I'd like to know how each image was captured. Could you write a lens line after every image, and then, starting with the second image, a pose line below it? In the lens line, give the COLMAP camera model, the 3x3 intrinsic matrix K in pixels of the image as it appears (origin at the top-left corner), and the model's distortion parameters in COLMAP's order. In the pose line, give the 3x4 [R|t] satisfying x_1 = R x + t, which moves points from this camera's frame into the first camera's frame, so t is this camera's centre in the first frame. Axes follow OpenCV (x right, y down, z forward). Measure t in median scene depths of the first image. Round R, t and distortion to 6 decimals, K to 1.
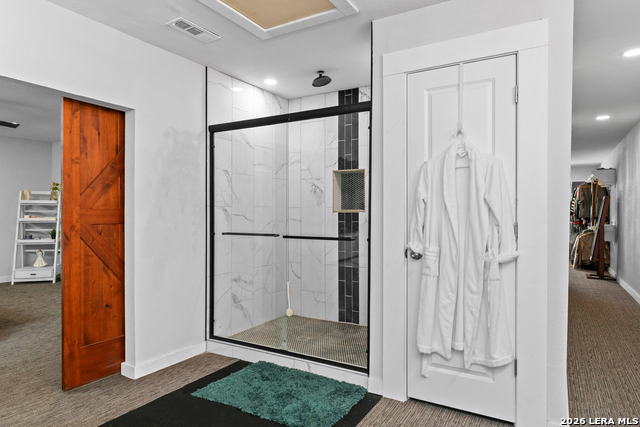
lens RADIAL K [[395.6, 0, 320.0], [0, 395.6, 213.5], [0, 0, 1]] dist [0.000450, 0.000382]
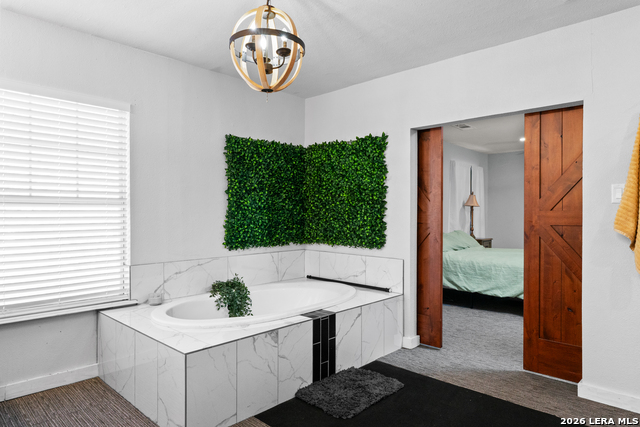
lens RADIAL K [[395.6, 0, 320.0], [0, 395.6, 213.5], [0, 0, 1]] dist [0.000450, 0.000382]
pose [[-0.223531, 0.001459, -0.974696, 0.580314], [0.004052, 0.999992, 0.000568, -0.007110], [0.974688, -0.003822, -0.223535, 0.649643]]
